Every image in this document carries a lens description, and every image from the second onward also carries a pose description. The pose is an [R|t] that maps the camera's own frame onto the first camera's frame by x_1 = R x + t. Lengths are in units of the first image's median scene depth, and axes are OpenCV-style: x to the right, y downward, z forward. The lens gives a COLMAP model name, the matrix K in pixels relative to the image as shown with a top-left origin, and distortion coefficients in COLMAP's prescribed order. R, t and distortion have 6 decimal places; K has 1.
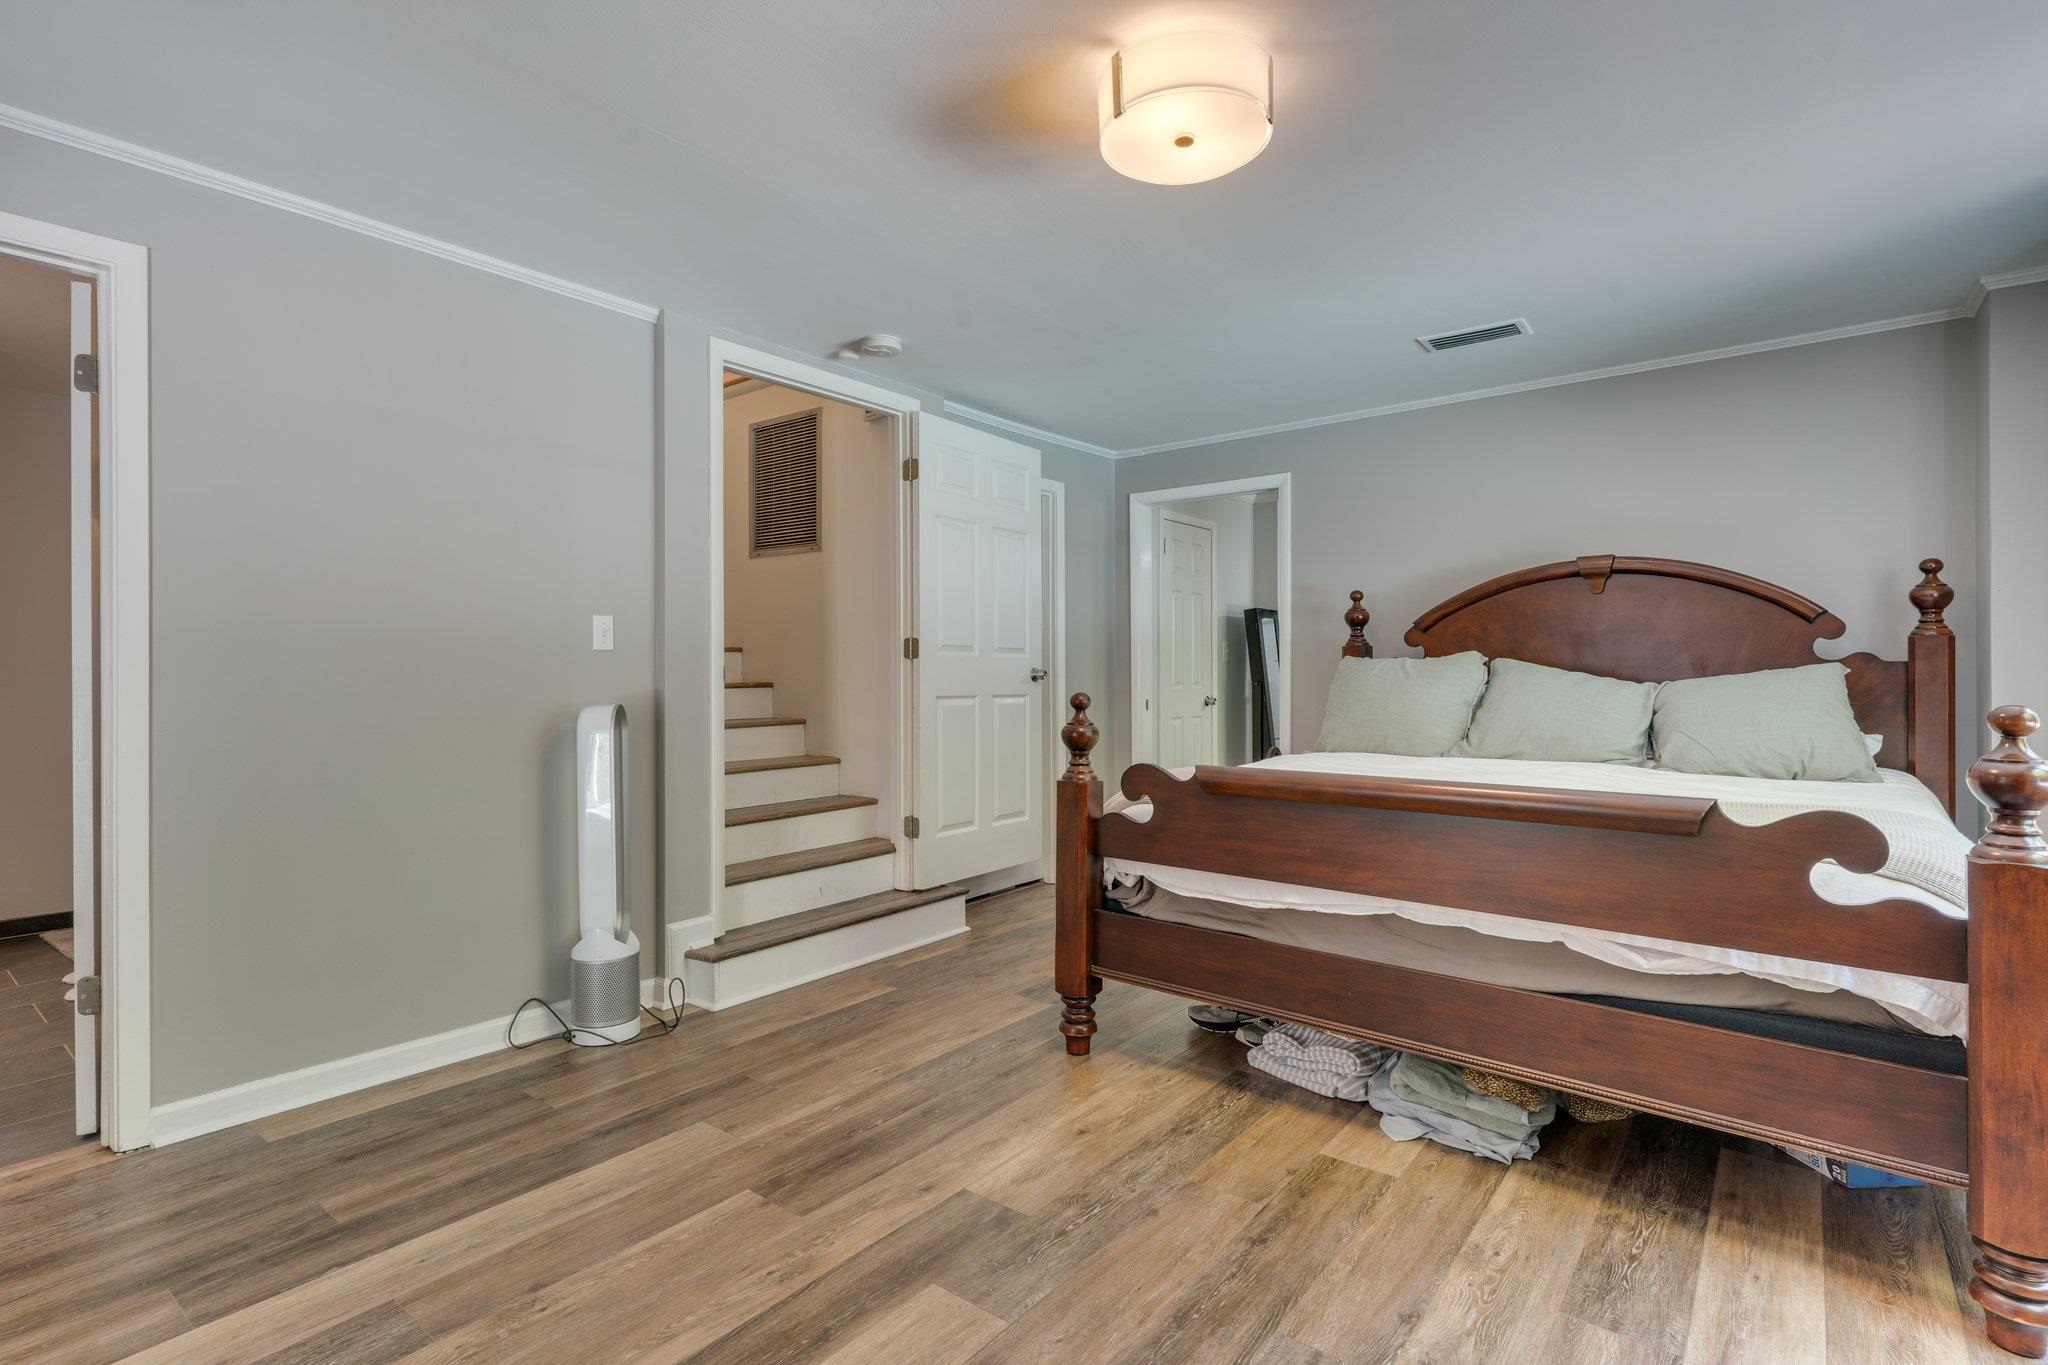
lens RADIAL K [[987.4, 0, 1014.8], [0, 987.4, 678.0], [0, 0, 1]] dist [-0.005676, -0.001447]
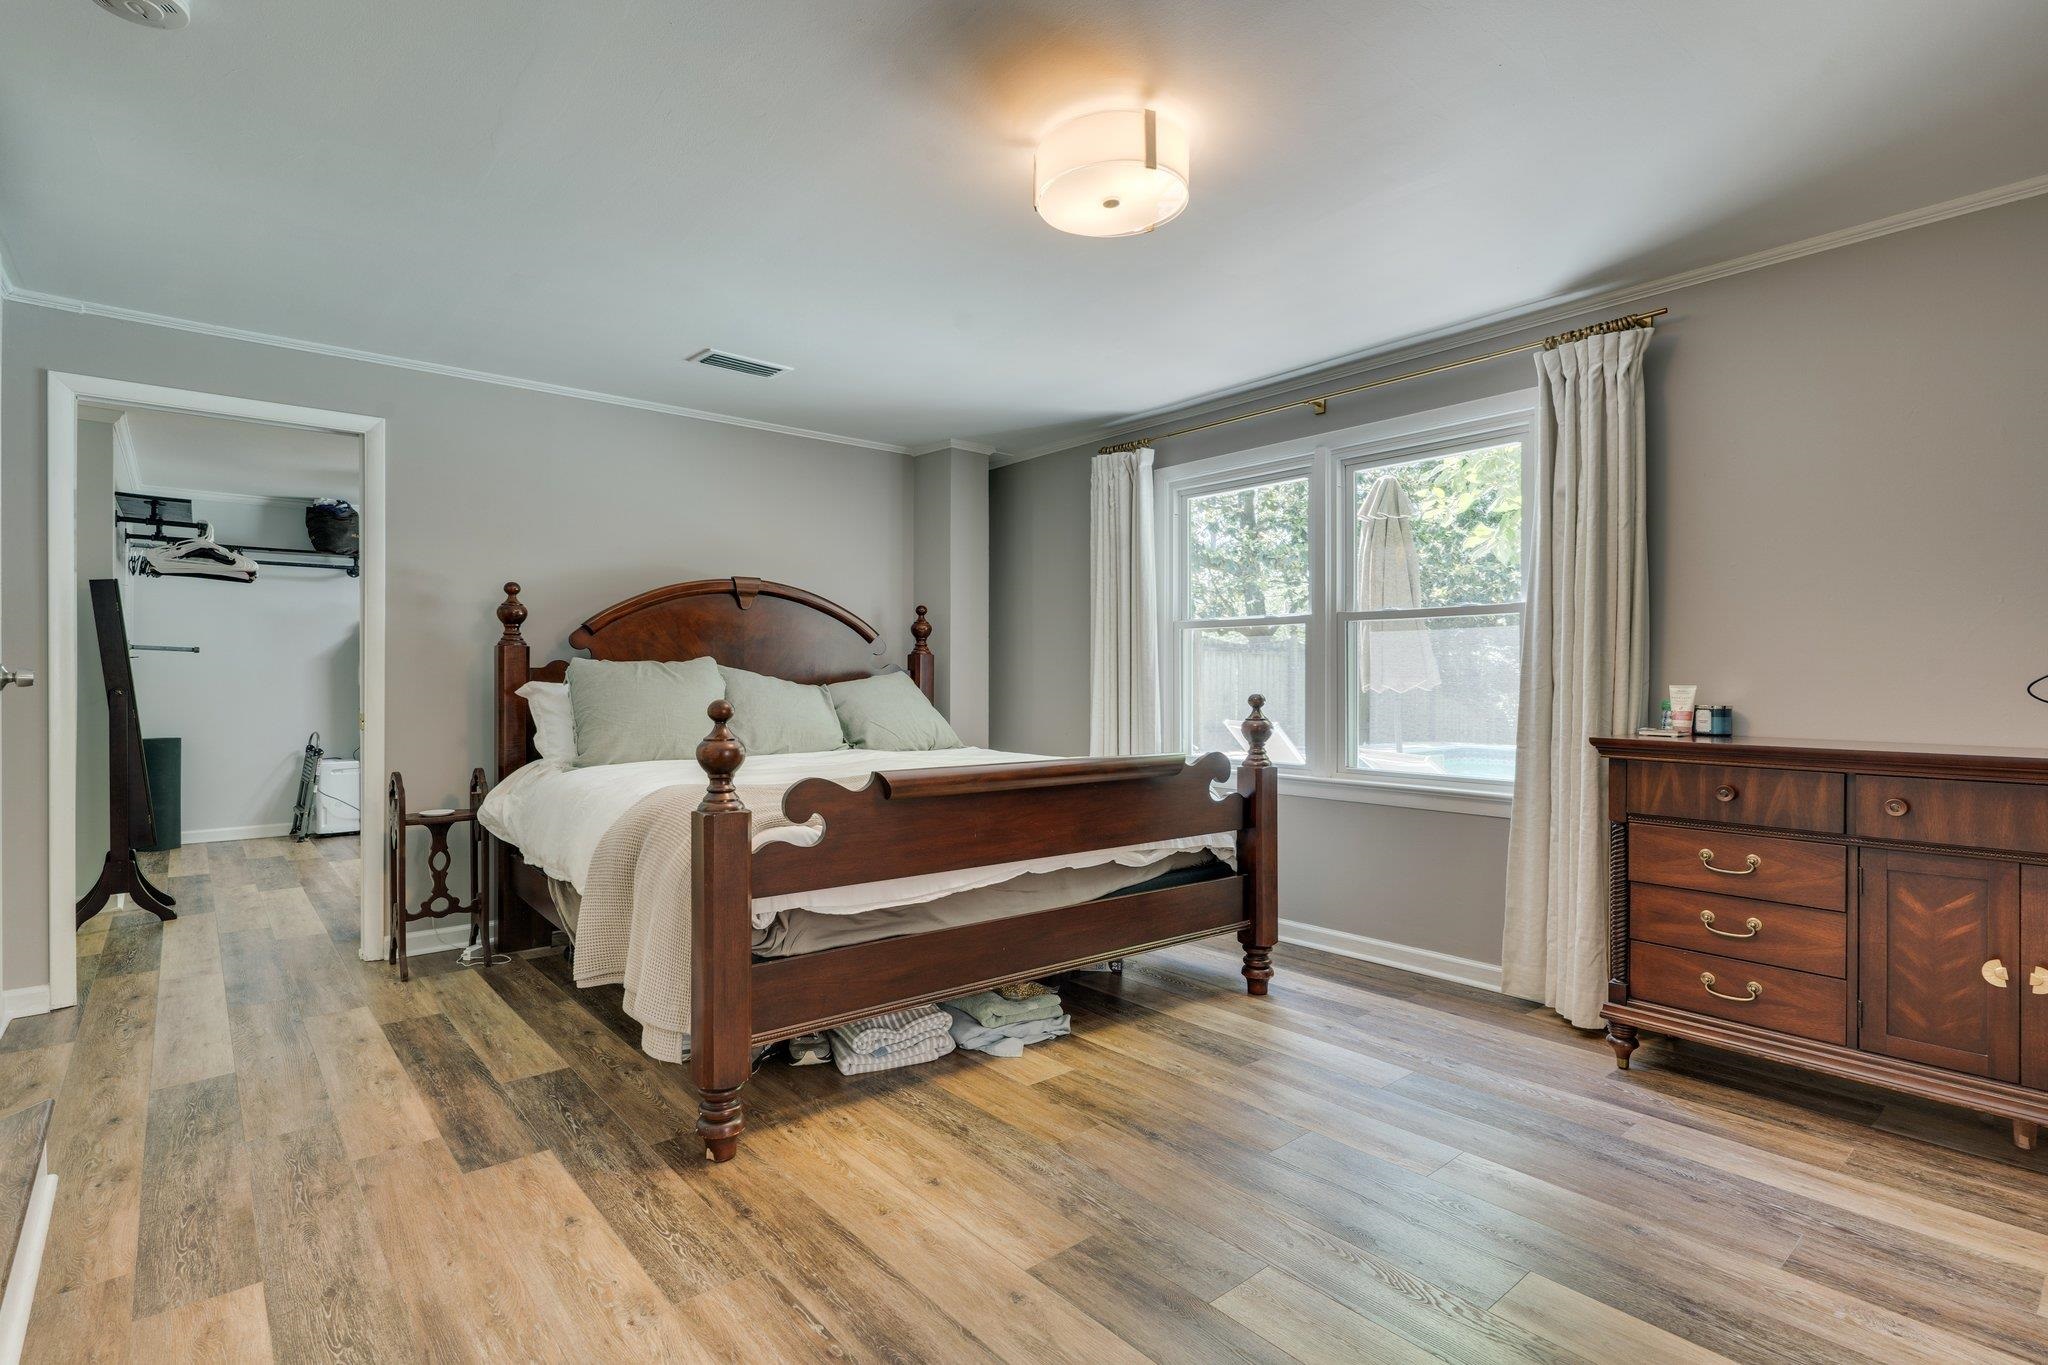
lens RADIAL K [[987.4, 0, 1010.8], [0, 987.4, 682.5], [0, 0, 1]] dist [-0.005676, -0.001447]
pose [[0.191703, -0.001629, 0.981452, -0.742788], [0.002006, 0.999997, 0.001268, -0.000245], [-0.981451, 0.001726, 0.191706, 0.694530]]
